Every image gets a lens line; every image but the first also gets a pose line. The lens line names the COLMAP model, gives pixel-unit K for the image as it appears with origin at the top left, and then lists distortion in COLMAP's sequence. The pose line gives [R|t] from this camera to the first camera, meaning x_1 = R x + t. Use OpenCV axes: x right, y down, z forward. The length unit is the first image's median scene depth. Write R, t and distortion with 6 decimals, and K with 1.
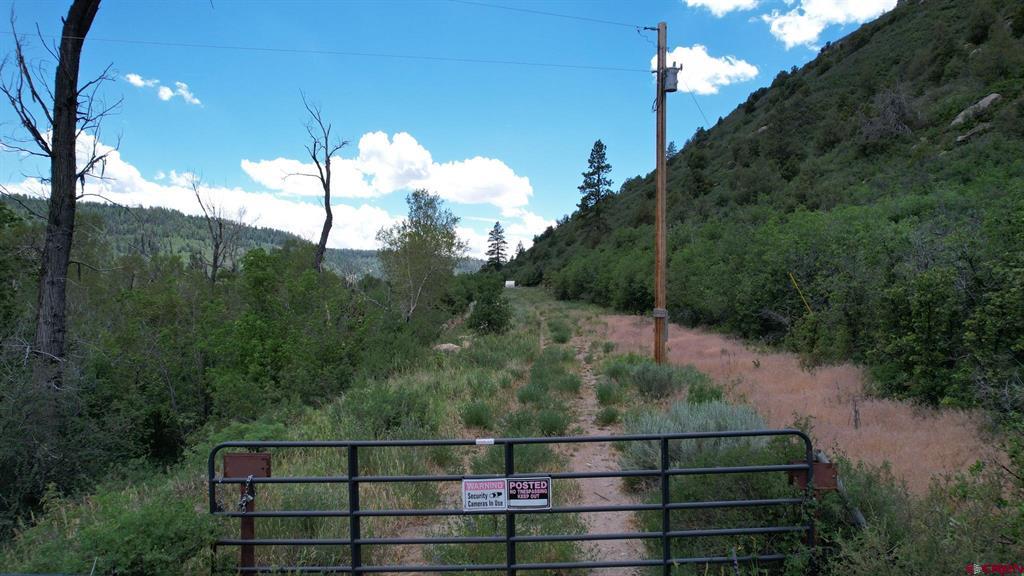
lens RADIAL K [[656.3, 0, 512.8], [0, 656.3, 292.5], [0, 0, 1]] dist [-0.085831, 0.084083]
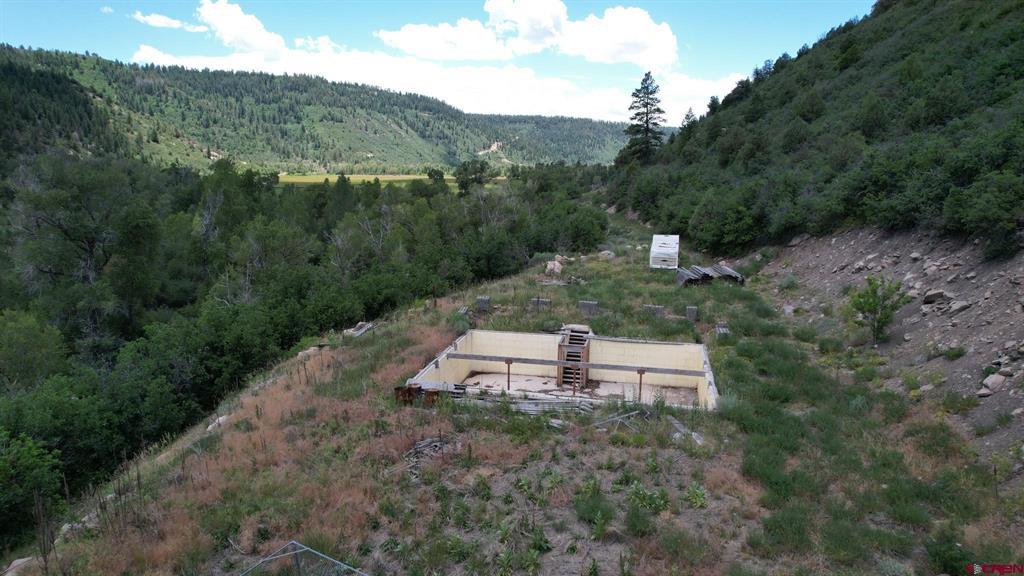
lens RADIAL K [[656.3, 0, 512.8], [0, 656.3, 292.5], [0, 0, 1]] dist [-0.085831, 0.084083]
pose [[0.973415, 0.048360, -0.223883, -0.002786], [-0.002298, 0.979470, 0.201575, -0.036159], [0.229035, -0.195702, 0.953543, 0.412372]]
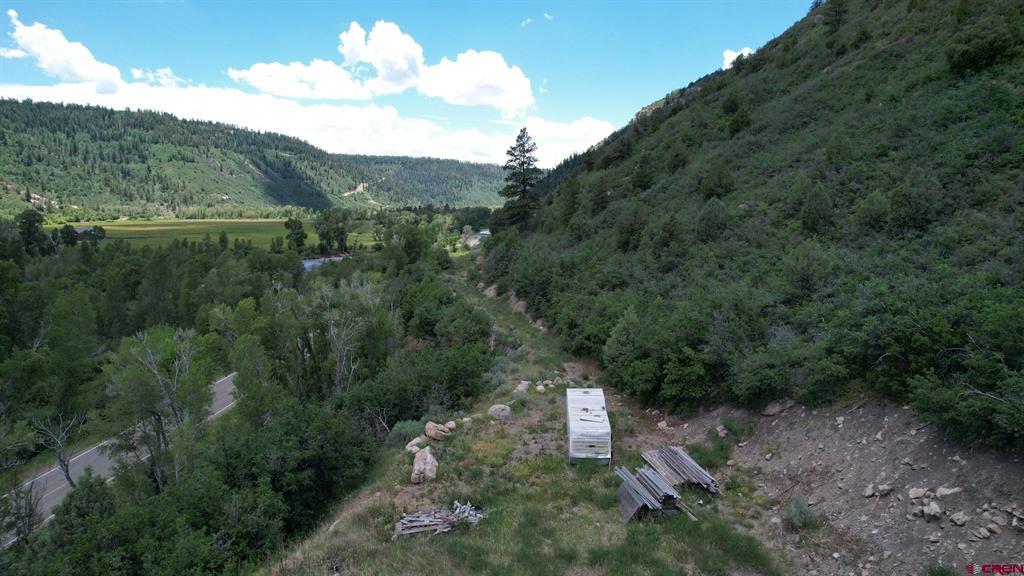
lens RADIAL K [[656.3, 0, 512.8], [0, 656.3, 292.5], [0, 0, 1]] dist [-0.085831, 0.084083]
pose [[0.999470, 0.008040, -0.031543, -0.014768], [-0.003438, 0.989670, 0.143326, -0.055443], [0.032370, -0.143141, 0.989173, 0.487197]]
